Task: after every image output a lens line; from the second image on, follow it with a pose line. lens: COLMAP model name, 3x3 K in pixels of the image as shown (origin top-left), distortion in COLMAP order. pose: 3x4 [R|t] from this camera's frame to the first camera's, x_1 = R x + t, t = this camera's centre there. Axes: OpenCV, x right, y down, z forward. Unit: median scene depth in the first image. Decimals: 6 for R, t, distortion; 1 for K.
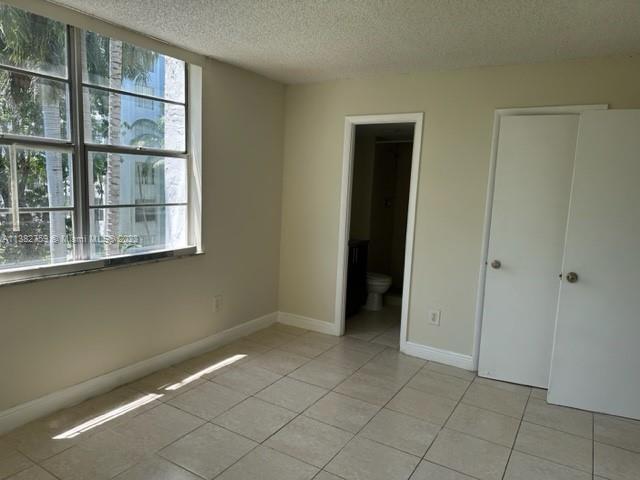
lens RADIAL K [[452.3, 0, 309.1], [0, 452.3, 240.7], [0, 0, 1]] dist [0.068899, -0.078700]
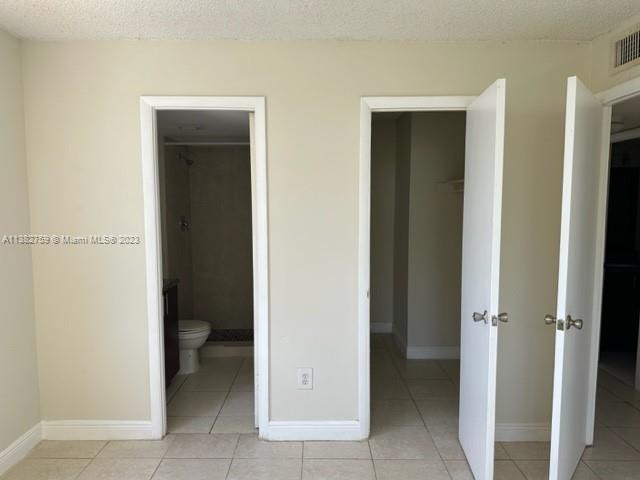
lens RADIAL K [[452.3, 0, 309.1], [0, 452.3, 240.7], [0, 0, 1]] dist [0.068899, -0.078700]
pose [[0.846915, -0.084478, 0.524975, -0.075579], [0.100968, 0.994886, -0.002791, -0.044967], [-0.522054, 0.055369, 0.851113, 0.341080]]
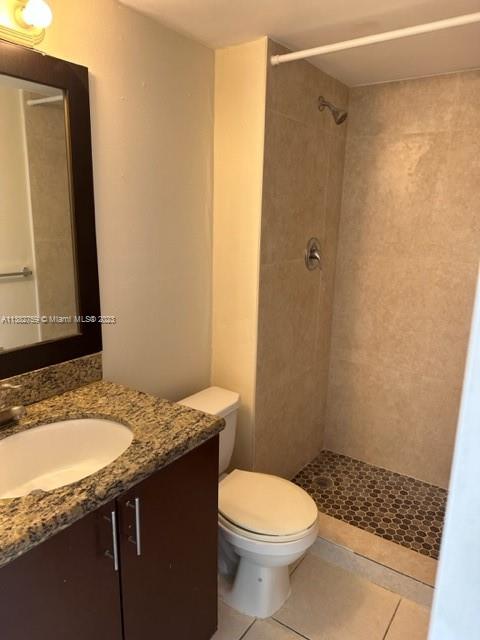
lens RADIAL K [[452.3, 0, 236.8], [0, 452.3, 316.6], [0, 0, 1]] dist [0.068899, -0.078700]
pose [[0.998281, -0.010912, -0.057582, 0.186580], [0.016828, 0.994509, 0.103288, -0.103243], [0.056138, -0.104079, 0.992983, 0.894702]]
